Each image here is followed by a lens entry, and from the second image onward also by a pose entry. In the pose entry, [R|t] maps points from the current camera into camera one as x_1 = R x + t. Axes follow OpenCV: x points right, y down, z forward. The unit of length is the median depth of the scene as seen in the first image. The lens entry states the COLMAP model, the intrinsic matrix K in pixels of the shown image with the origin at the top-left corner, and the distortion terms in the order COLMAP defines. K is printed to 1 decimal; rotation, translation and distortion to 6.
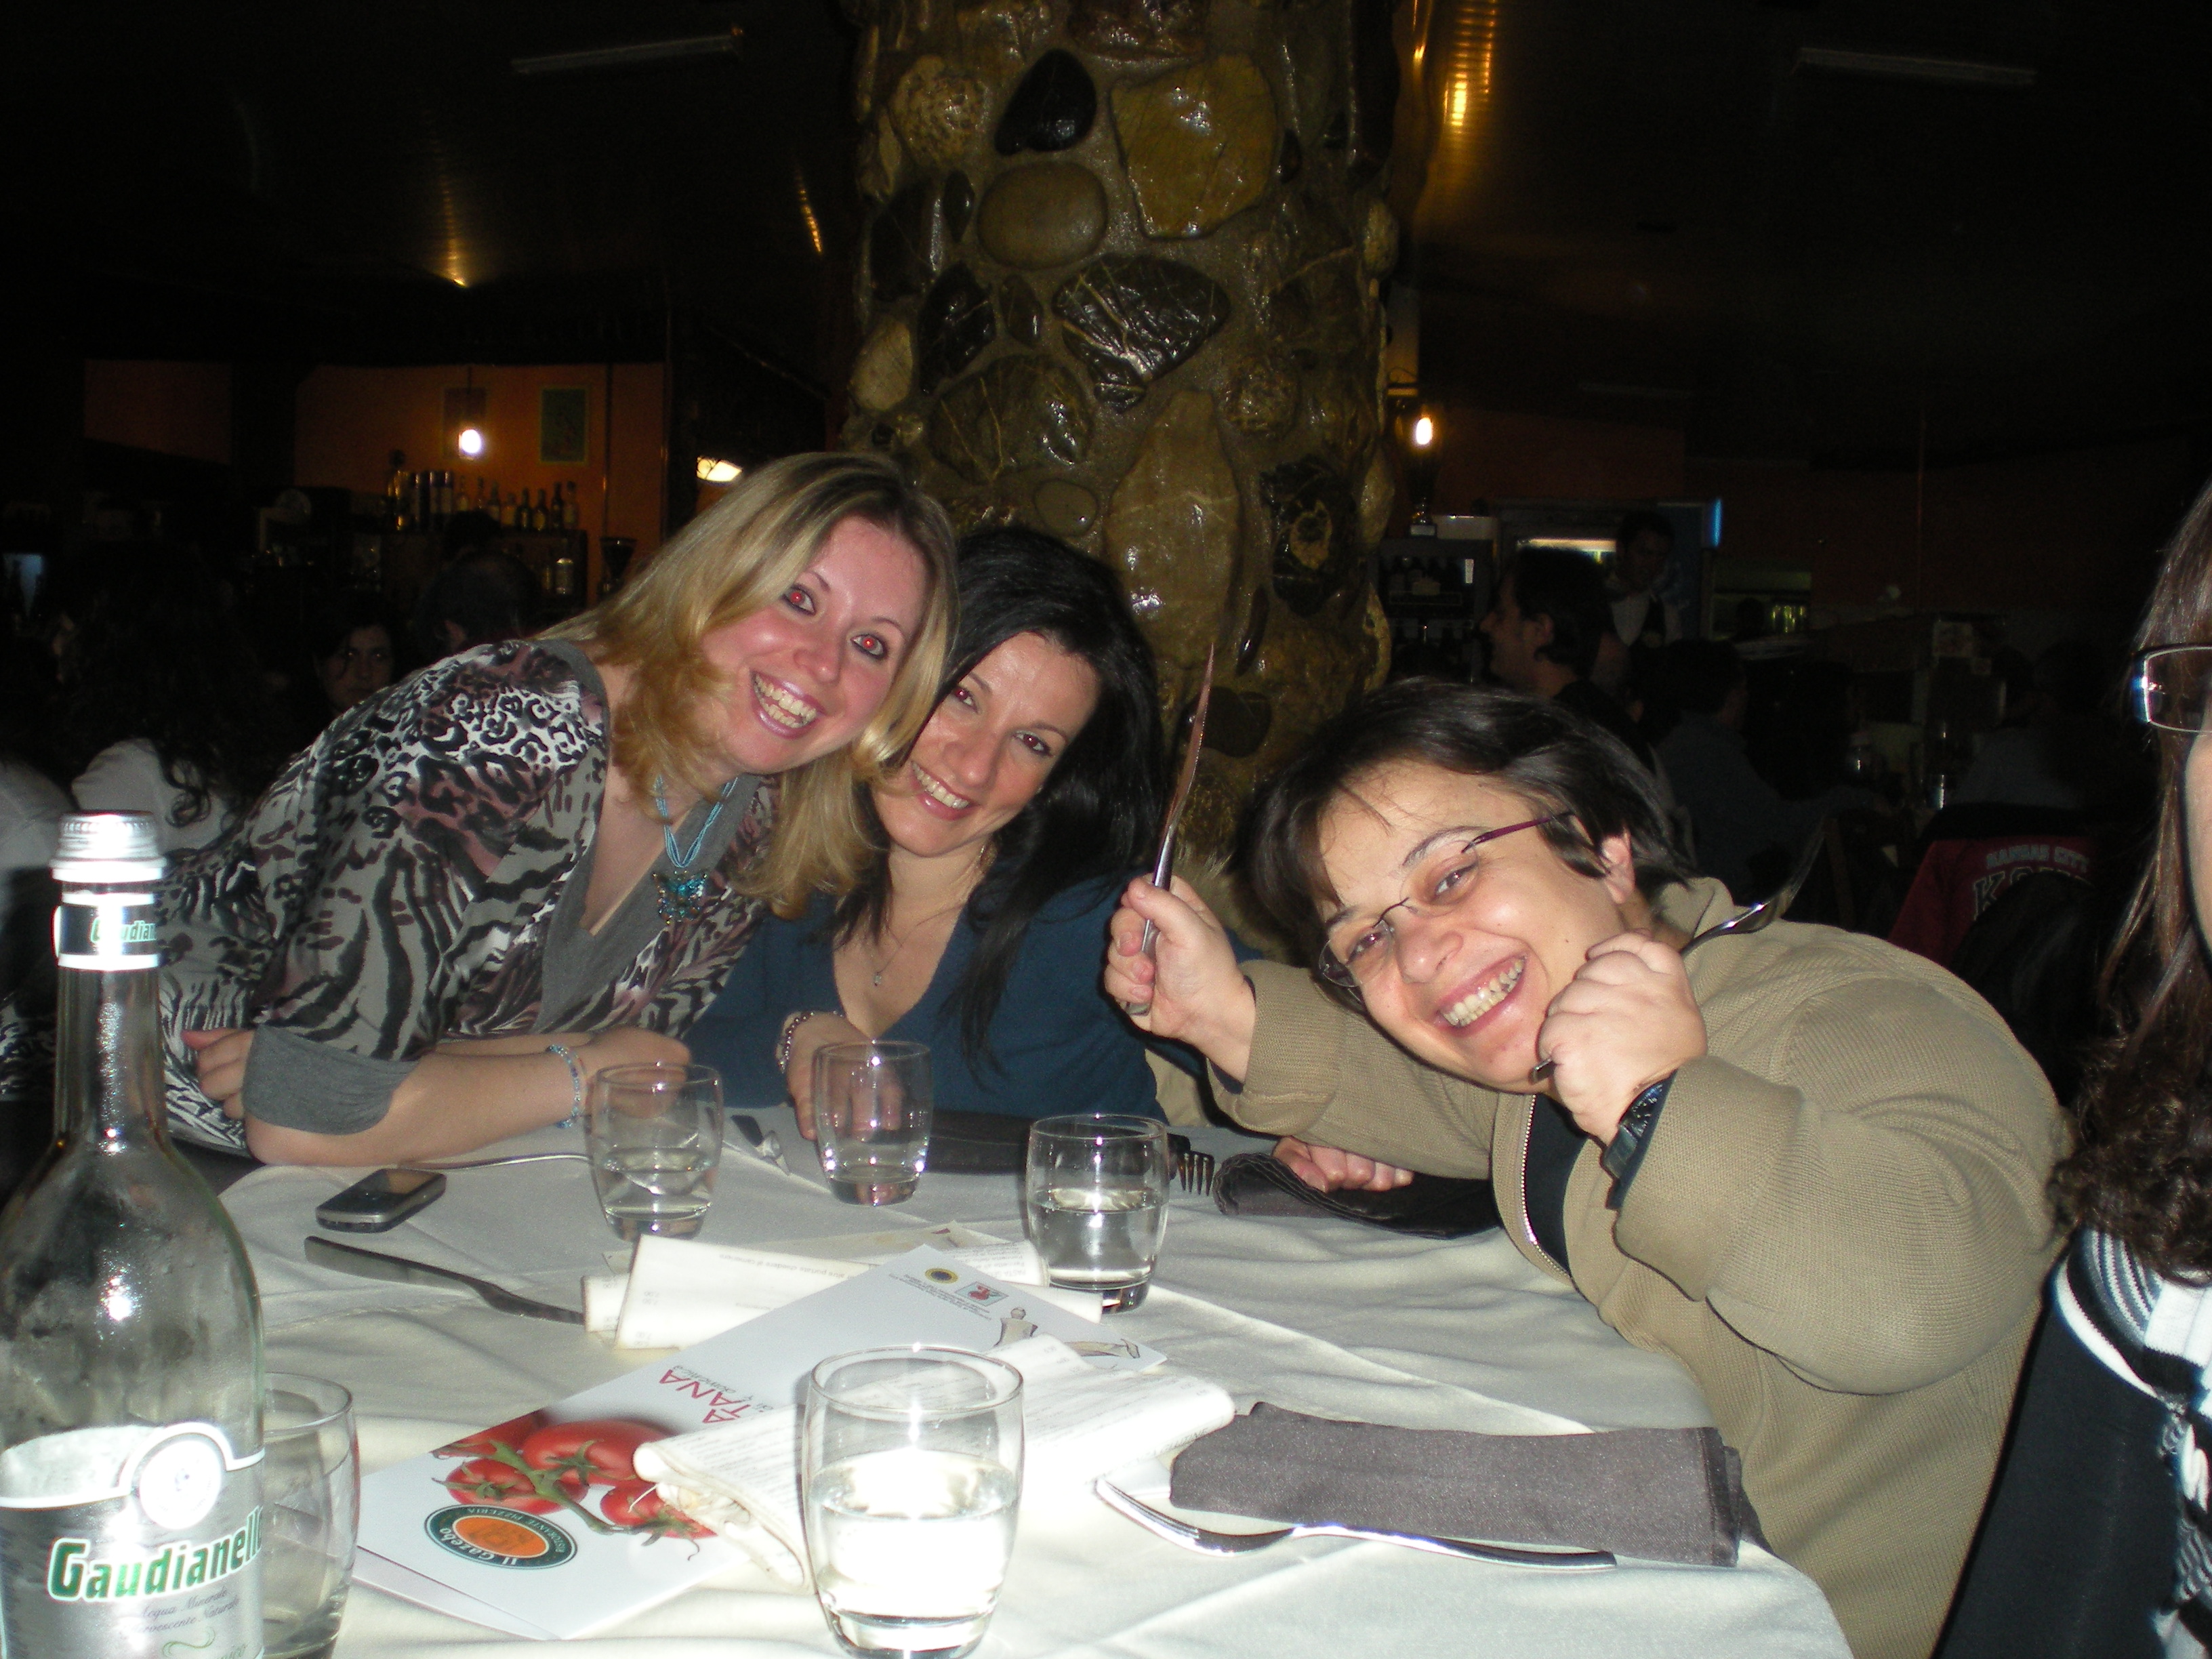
lens RADIAL K [[2530.7, 0, 1147.2], [0, 2530.7, 939.9], [0, 0, 1]] dist [-0.135880, 0.000000]
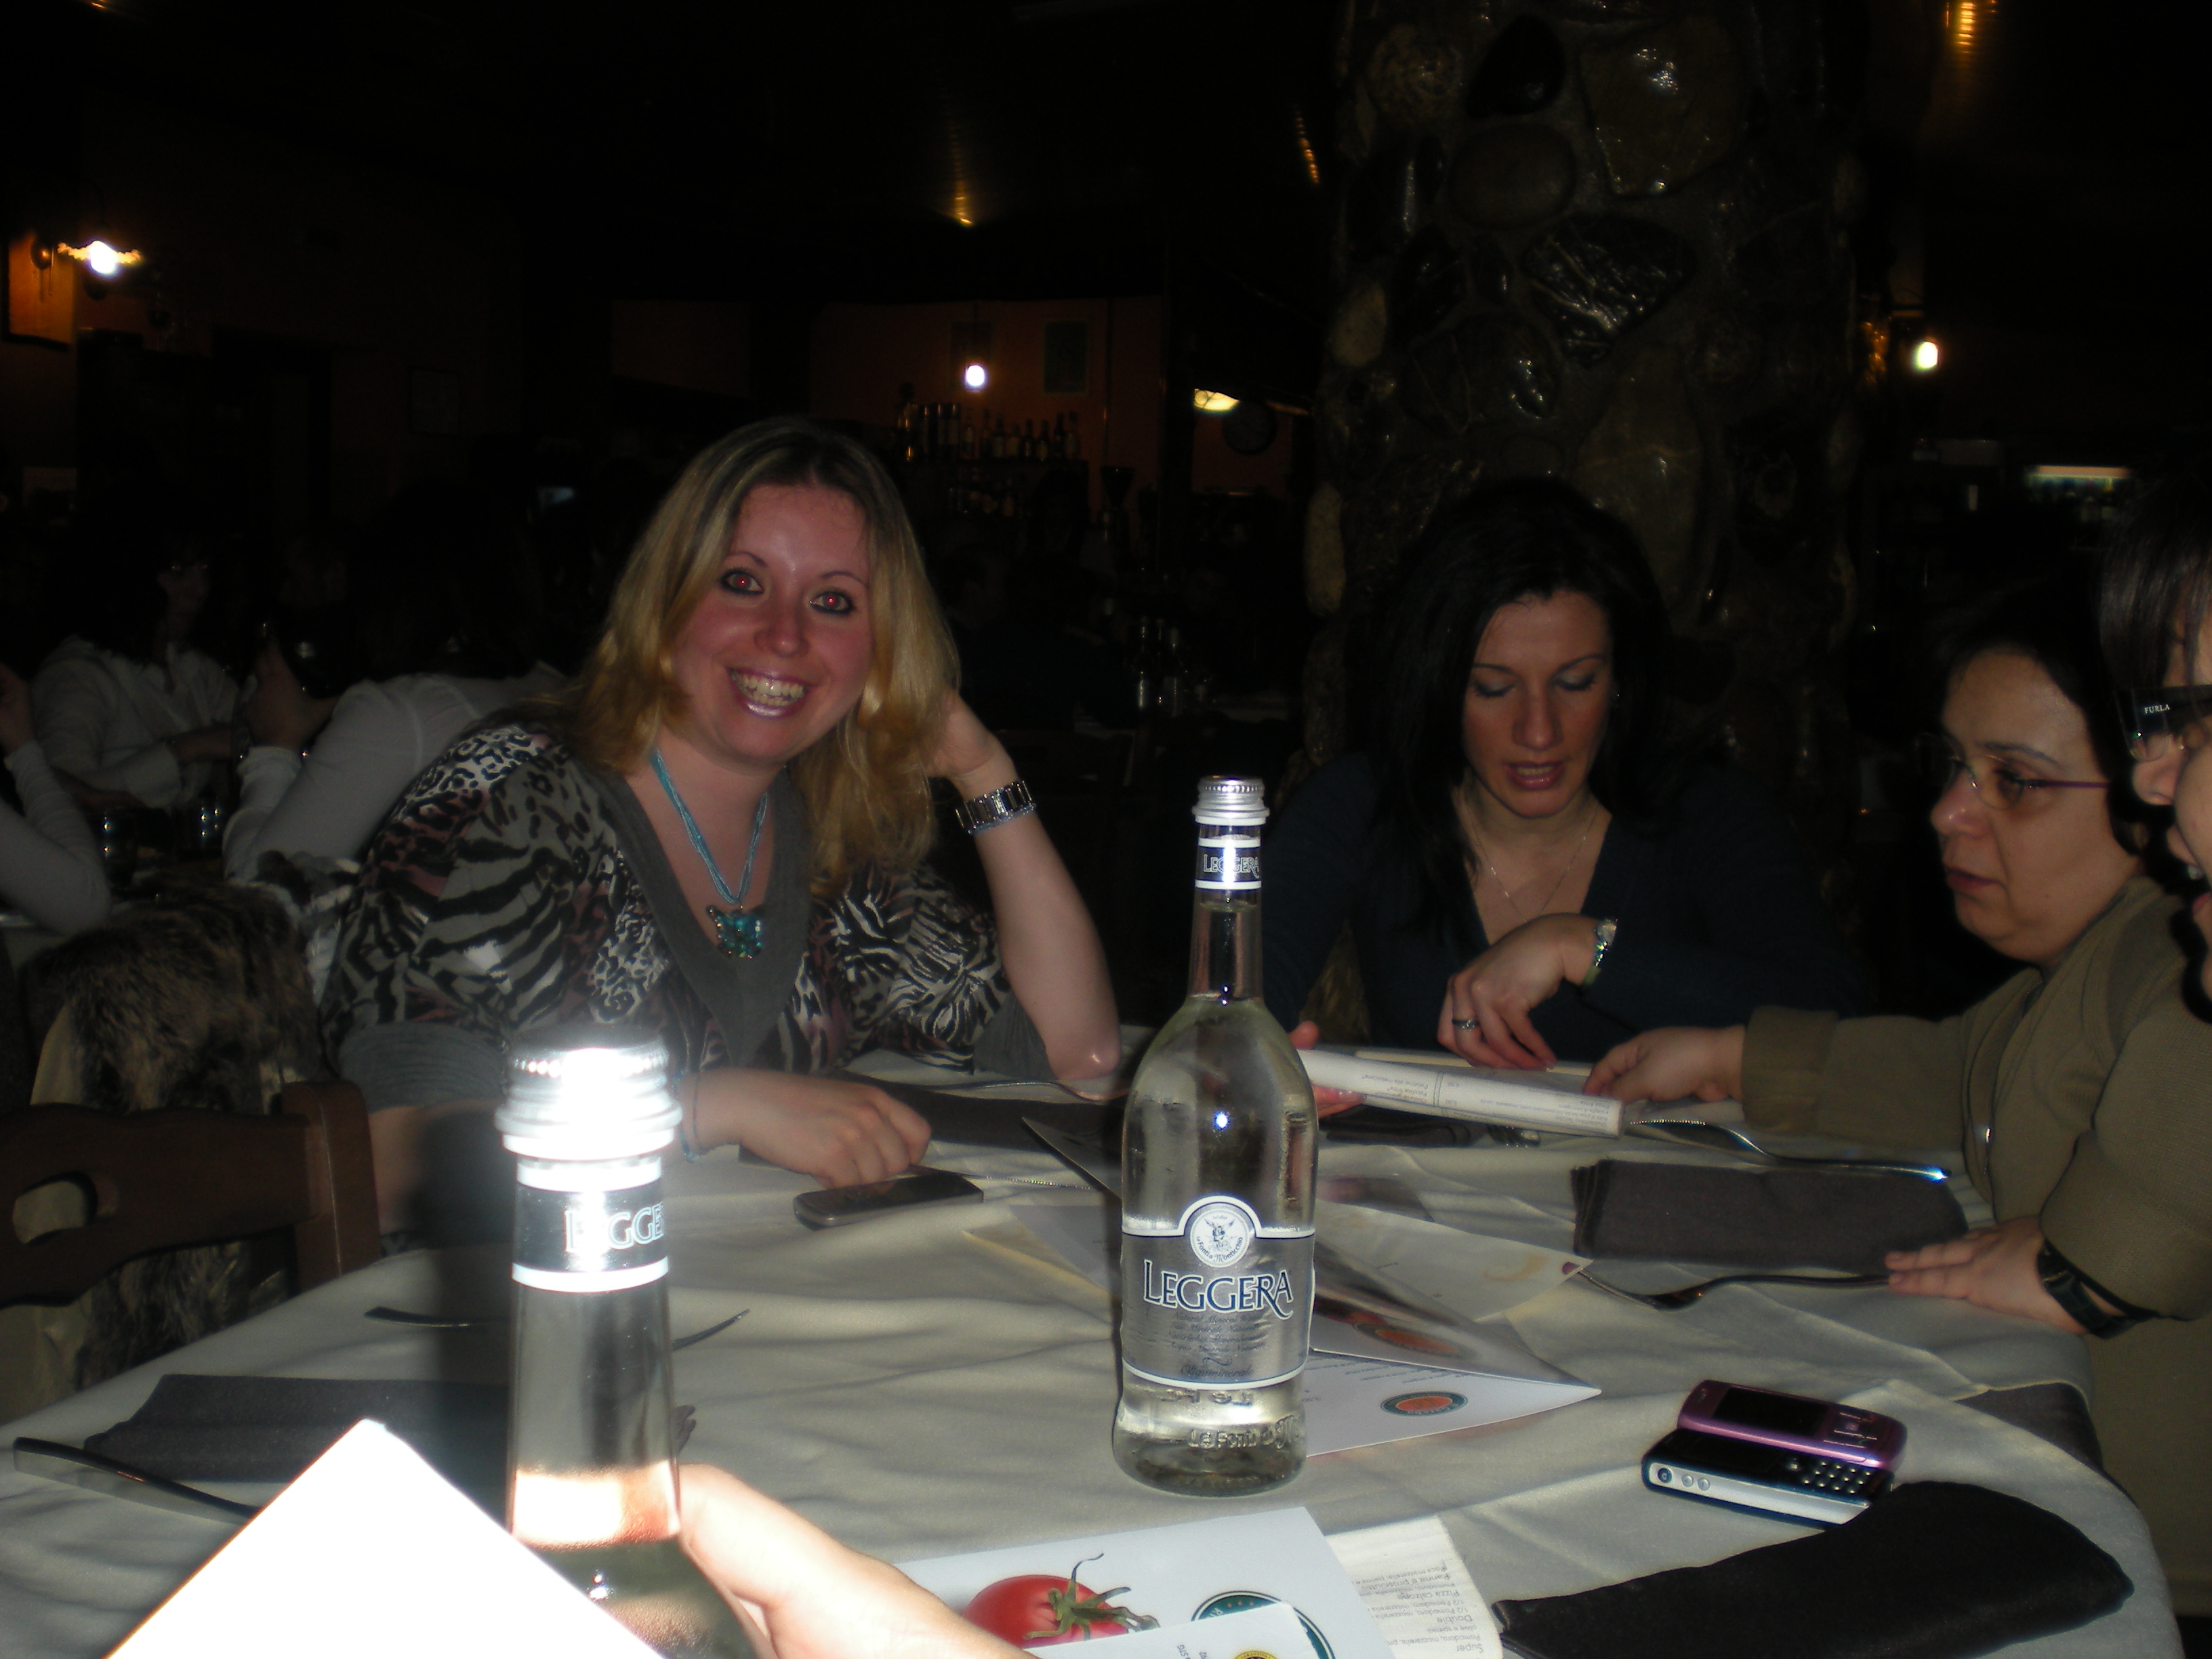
lens RADIAL K [[2530.7, 0, 1071.2], [0, 2530.7, 932.4], [0, 0, 1]] dist [-0.135880, 0.000000]
pose [[0.974654, 0.024147, -0.222412, 0.016456], [-0.017963, 0.999395, 0.029785, -0.005580], [0.222997, -0.025035, 0.974498, -0.046903]]
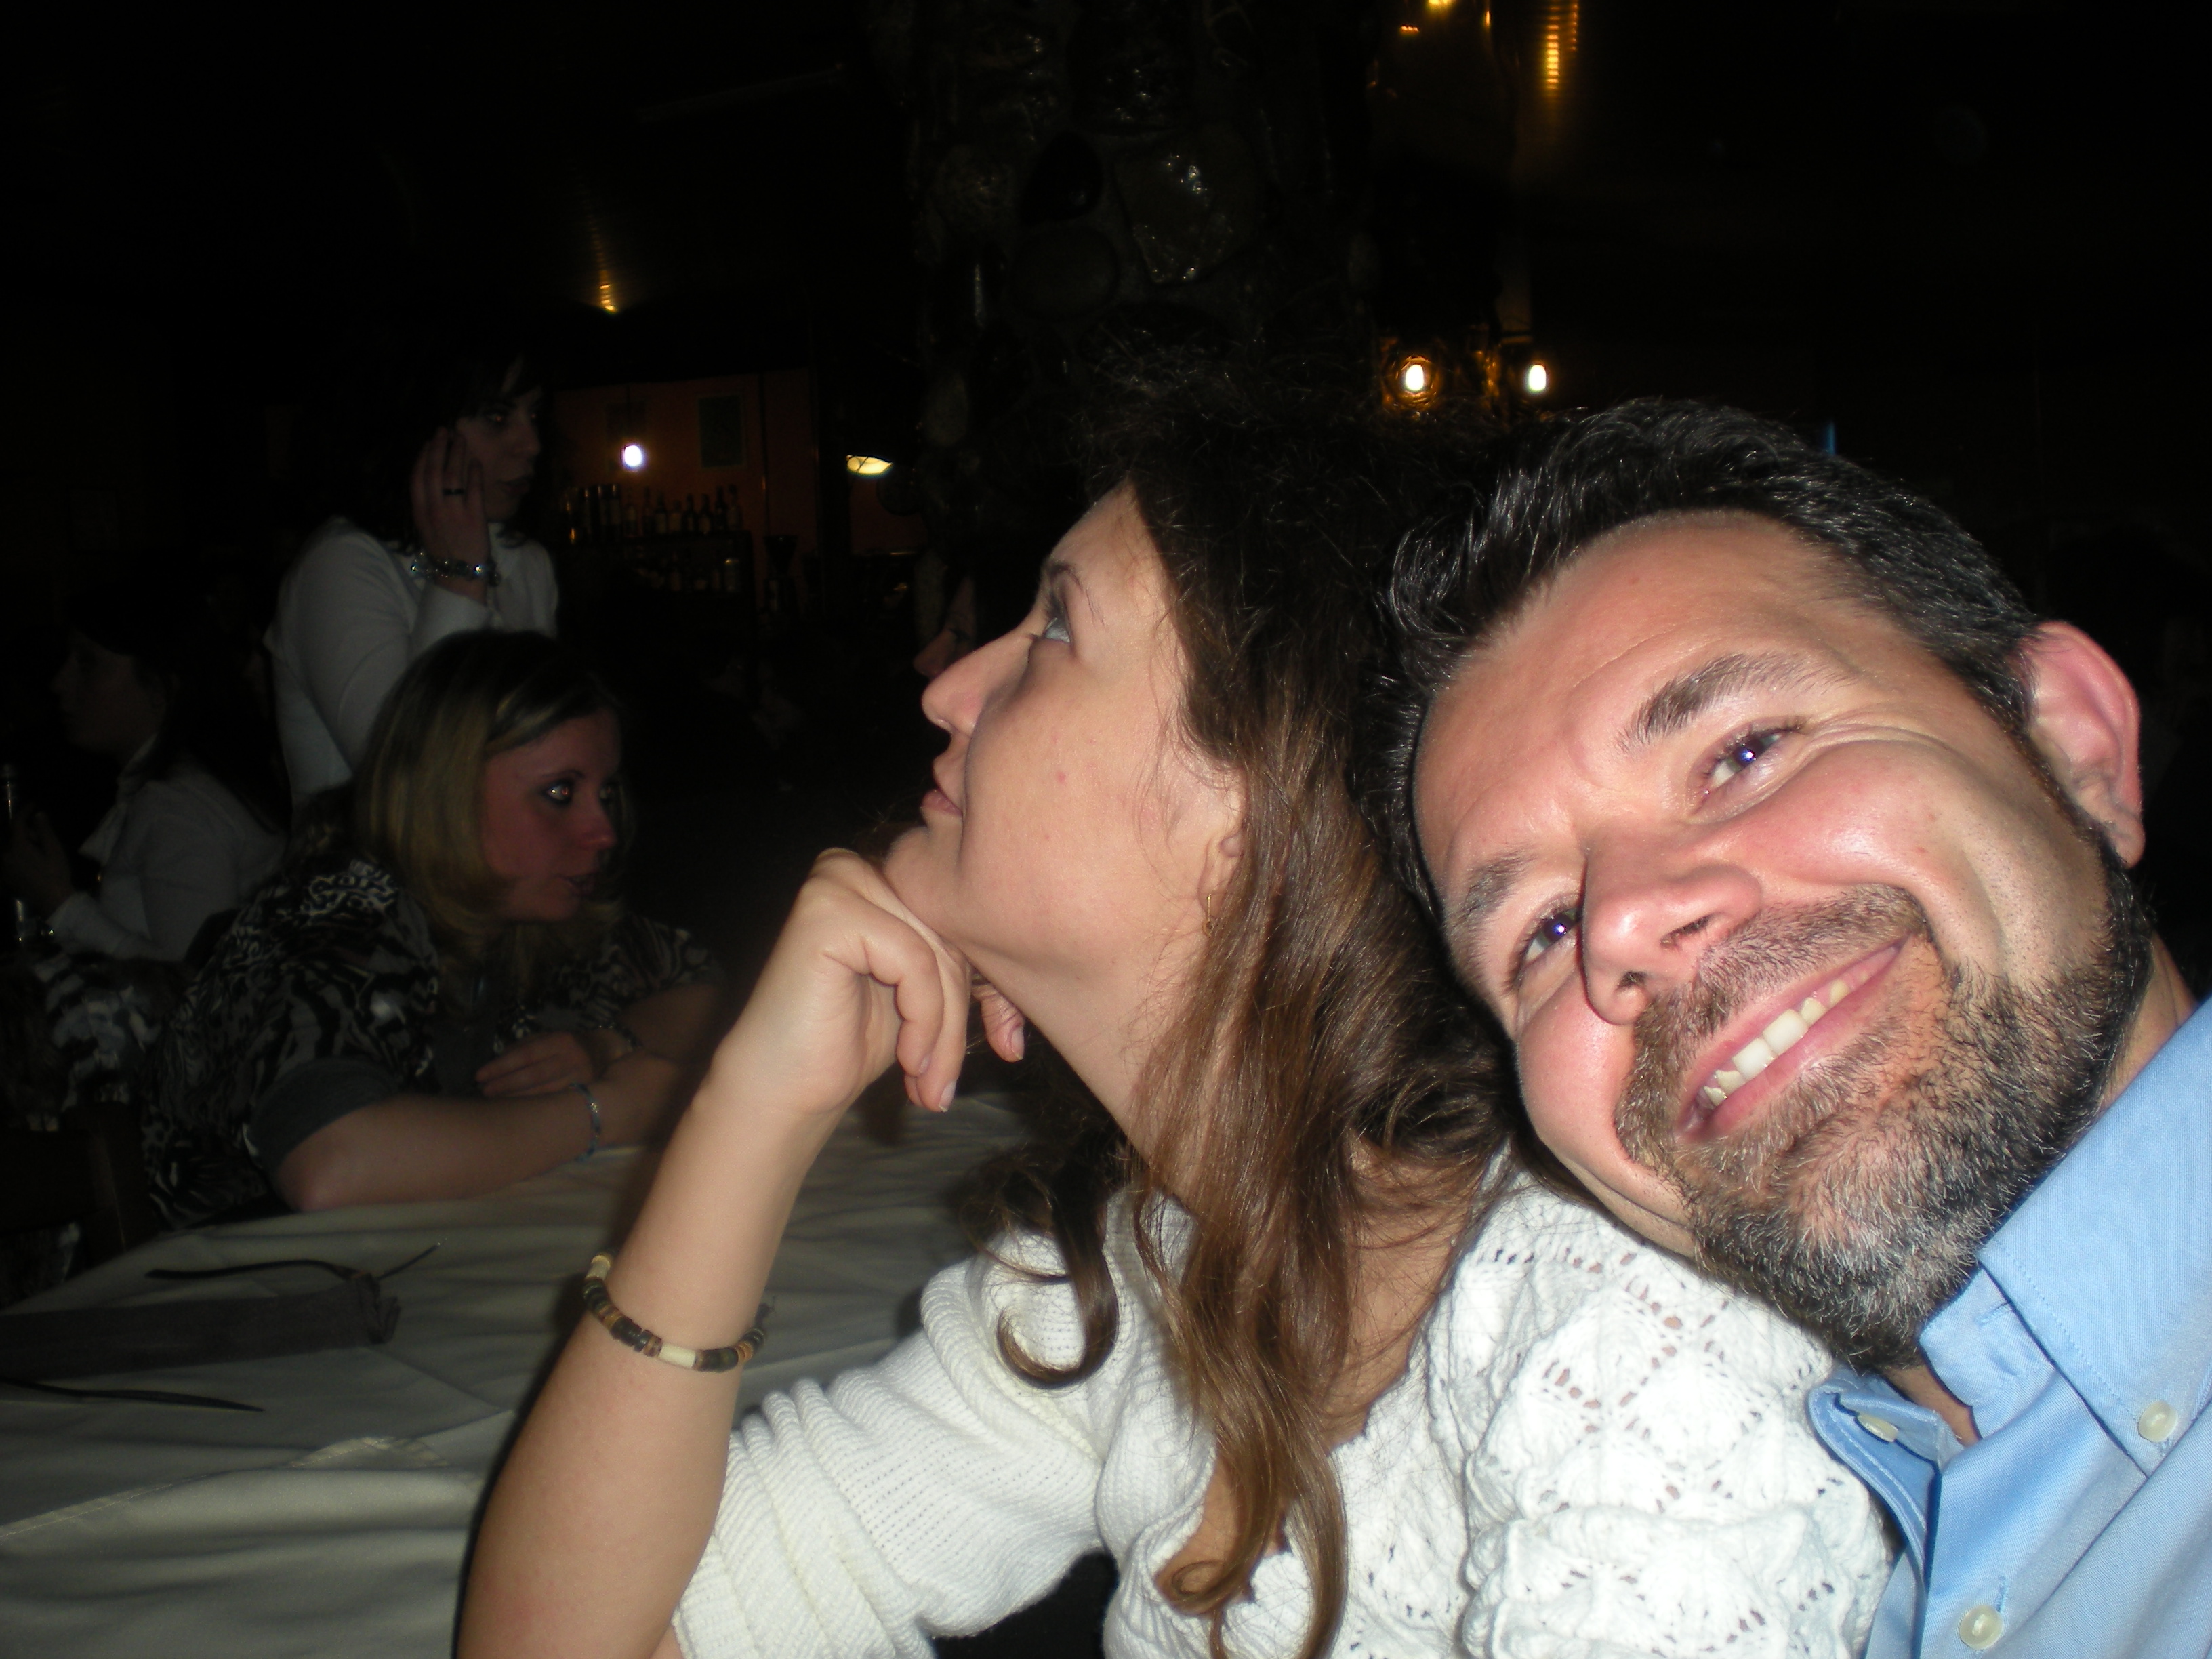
lens RADIAL K [[2530.7, 0, 1131.7], [0, 2530.7, 961.6], [0, 0, 1]] dist [-0.135880, 0.000000]
pose [[0.994259, -0.062691, -0.086713, 0.070338], [0.064956, 0.997610, 0.023549, 0.007694], [0.085030, -0.029047, 0.995955, -0.178509]]
